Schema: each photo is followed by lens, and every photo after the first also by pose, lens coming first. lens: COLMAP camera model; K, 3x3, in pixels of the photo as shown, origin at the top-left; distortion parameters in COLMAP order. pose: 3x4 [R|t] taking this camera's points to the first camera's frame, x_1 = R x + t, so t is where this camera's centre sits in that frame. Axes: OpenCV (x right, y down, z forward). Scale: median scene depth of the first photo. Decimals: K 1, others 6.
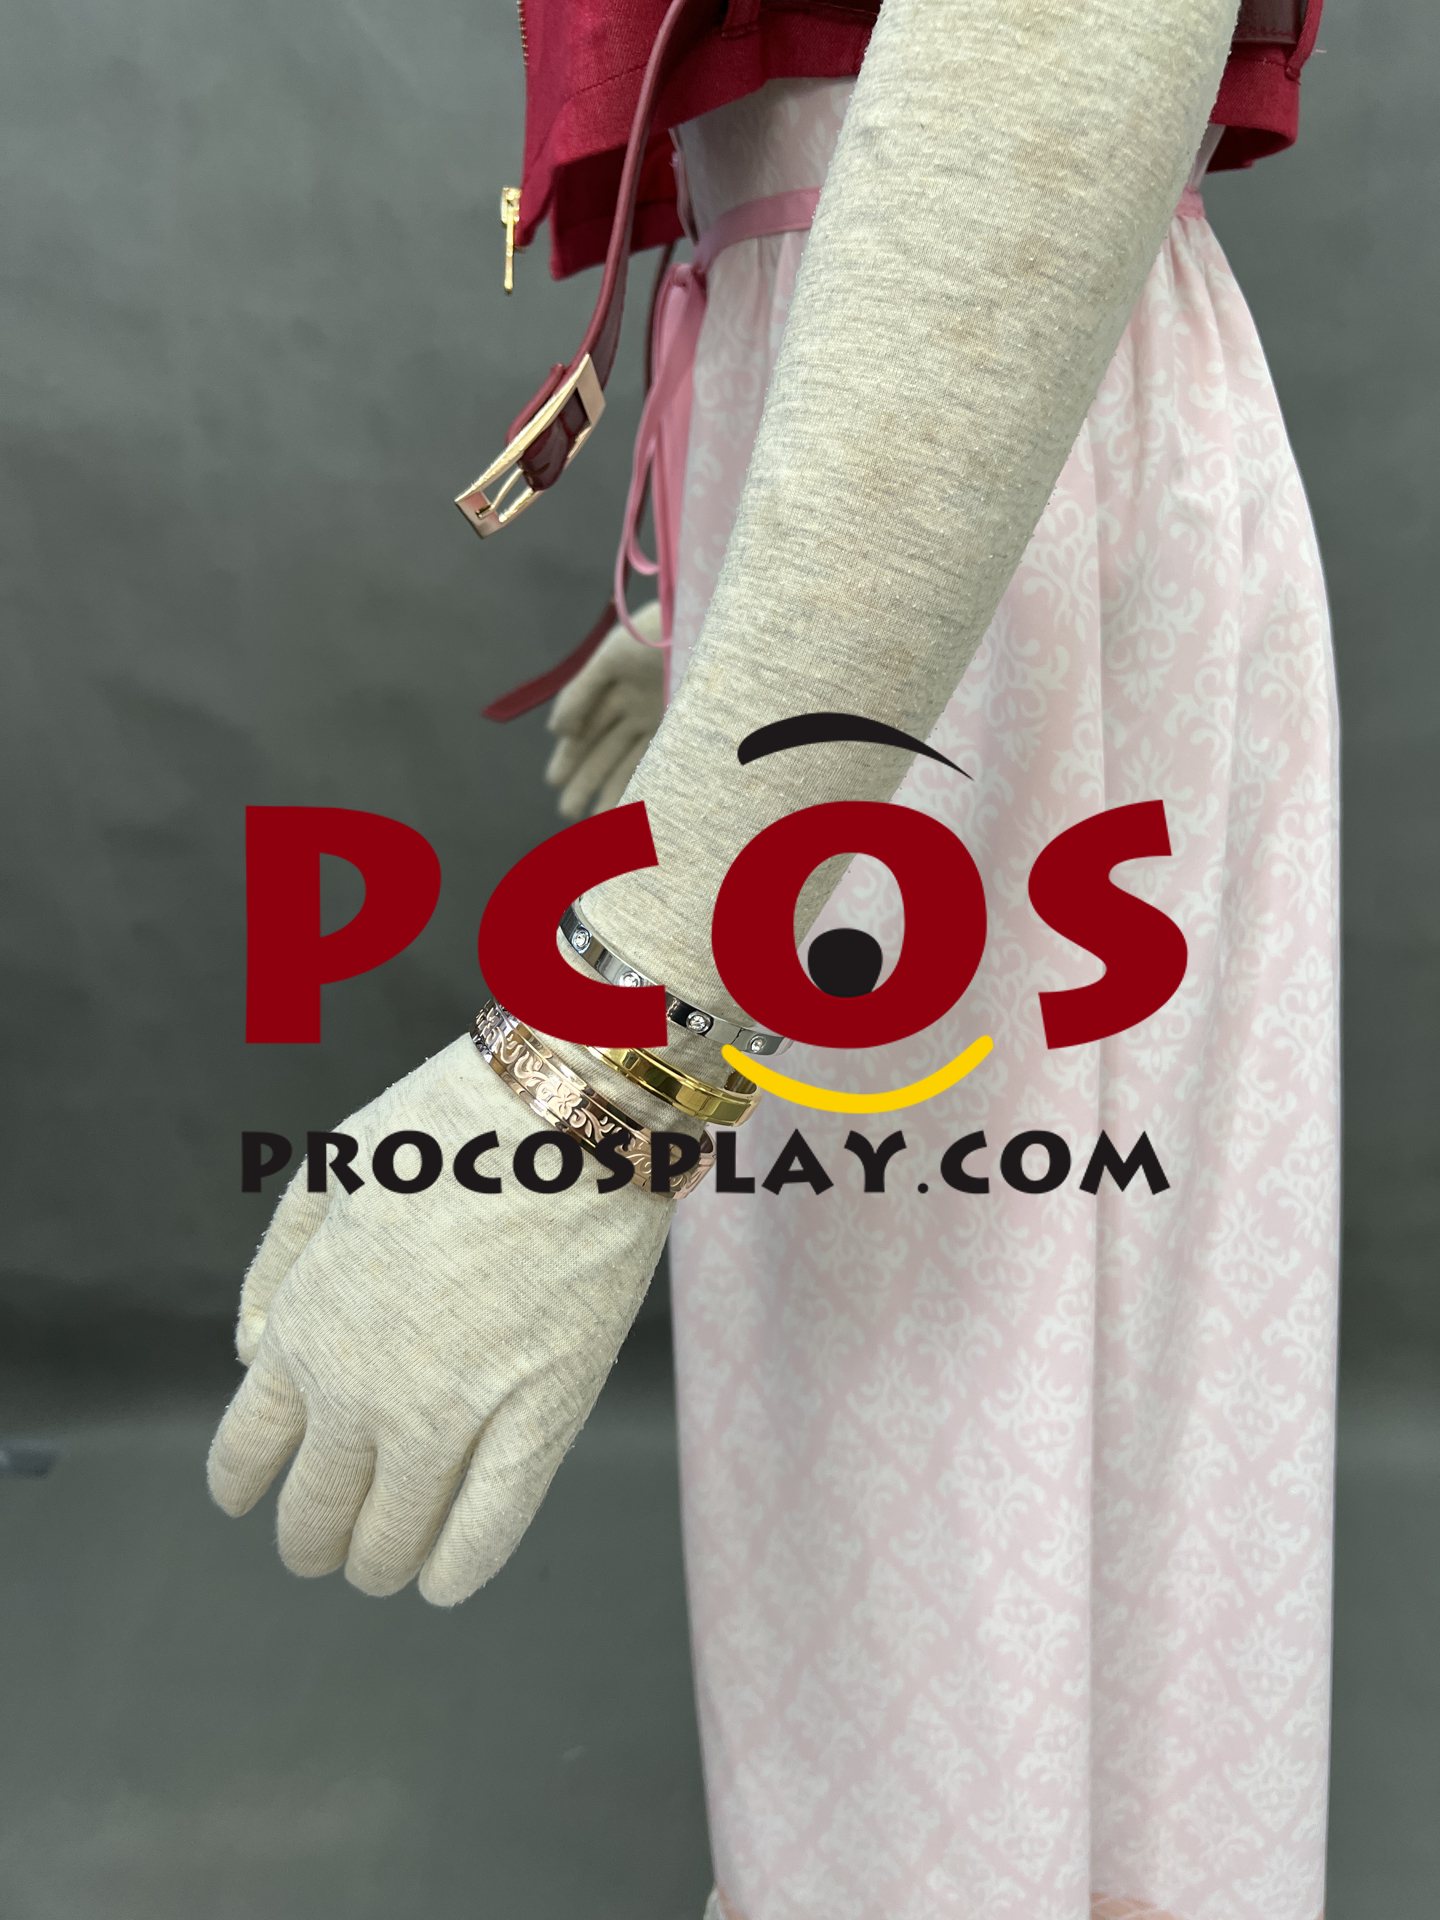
lens RADIAL K [[1452.9, 0, 722.1], [0, 1452.9, 960.4], [0, 0, 1]] dist [0.005242, -0.002961]
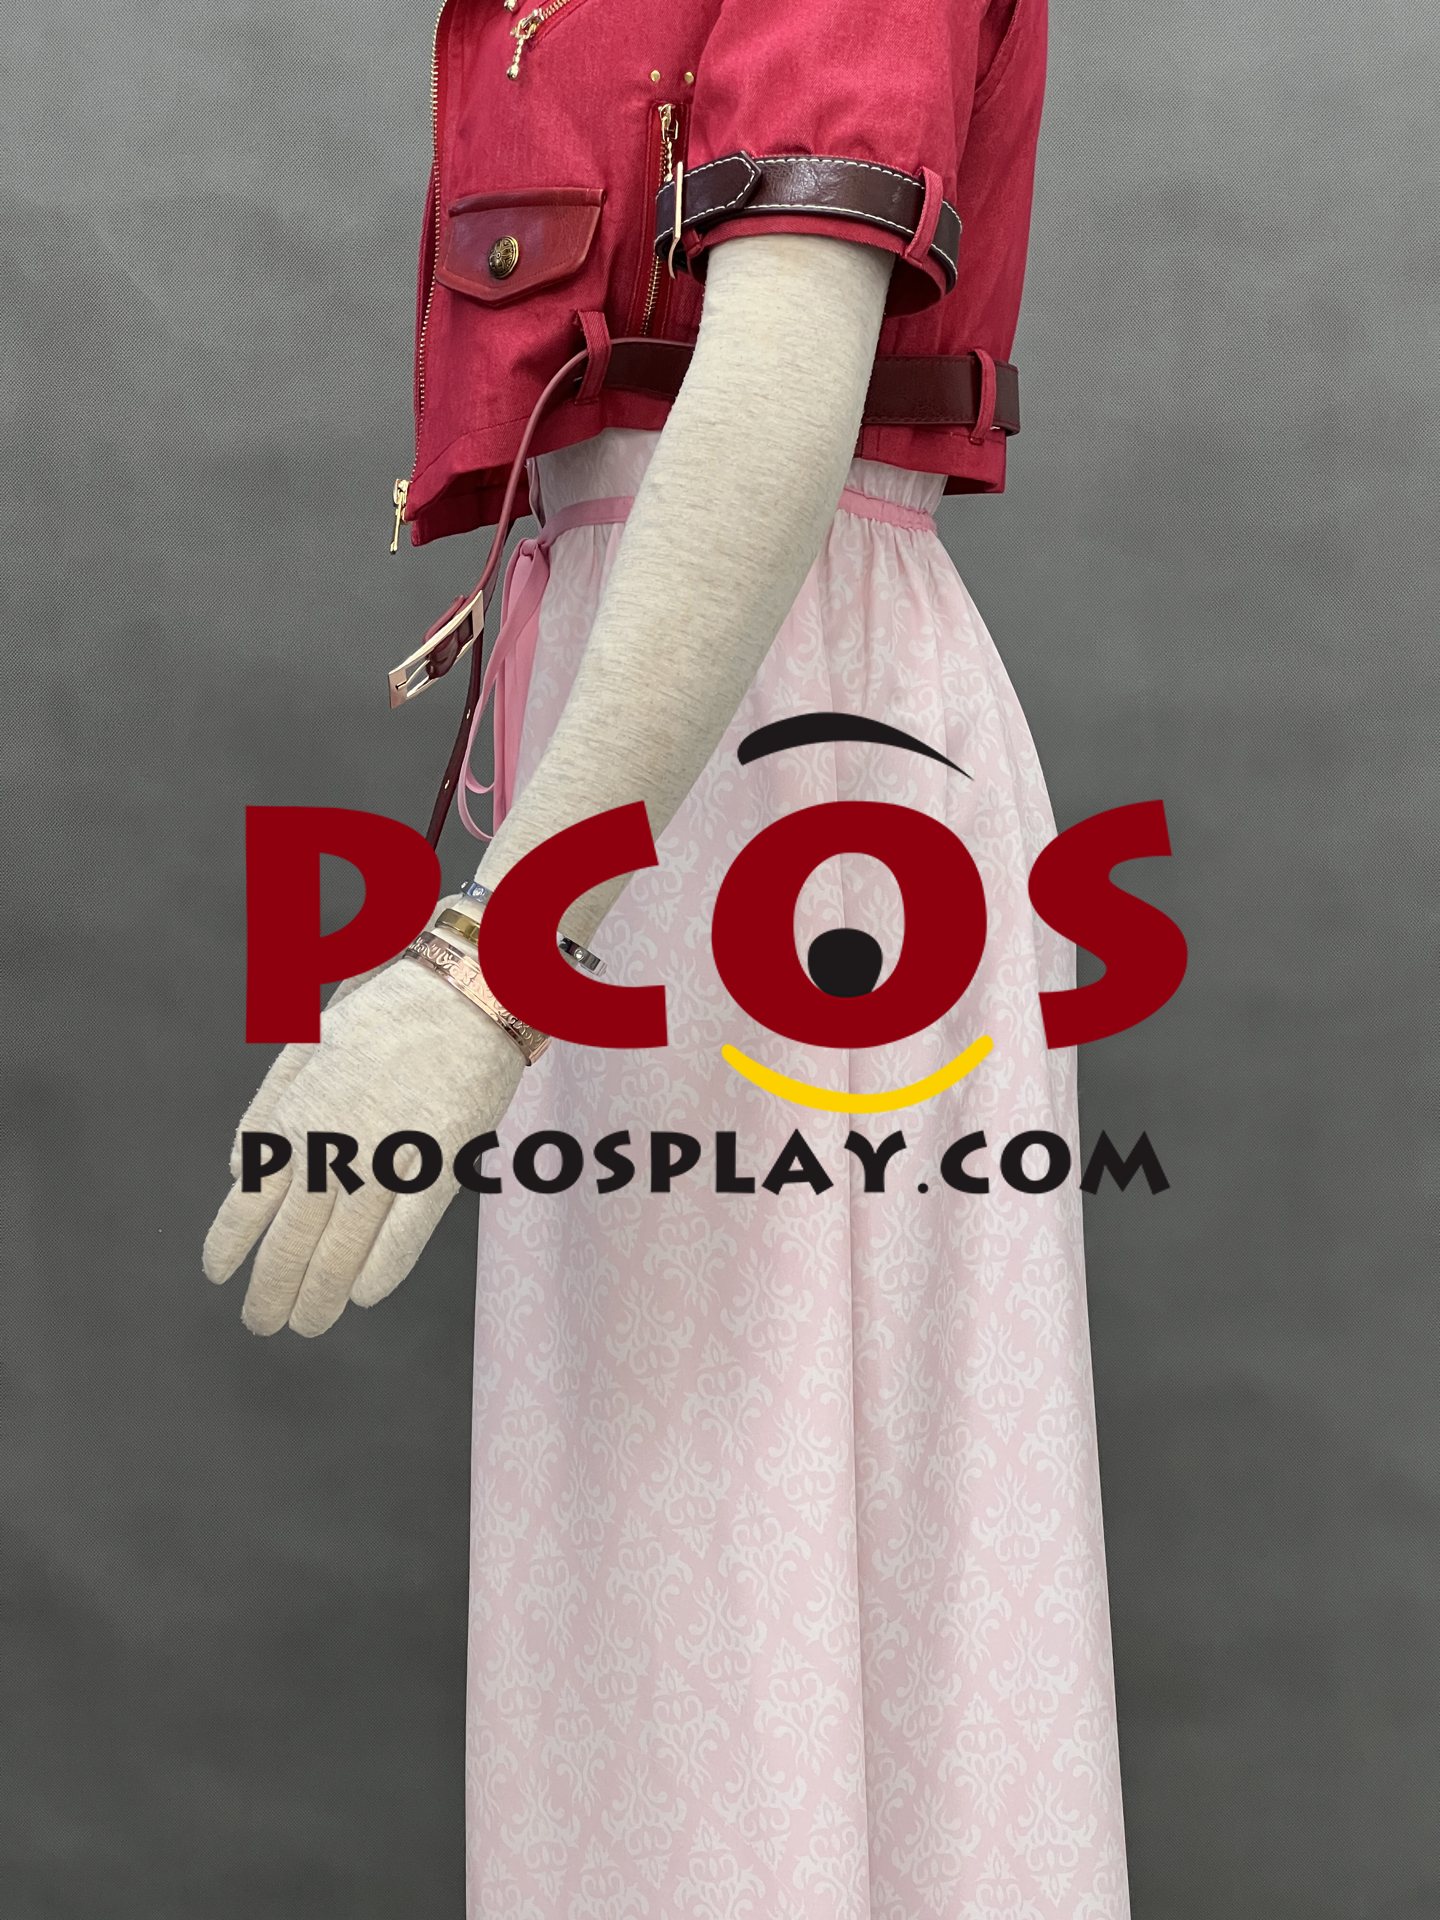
lens RADIAL K [[4230.3, 0, 746.3], [0, 4230.3, 959.8], [0, 0, 1]] dist [-0.342915, 5.839363]
pose [[0.996515, 0.047454, 0.068597, -0.077884], [-0.021231, 0.939613, -0.341581, 1.132284], [-0.080664, 0.338934, 0.937346, -2.368928]]
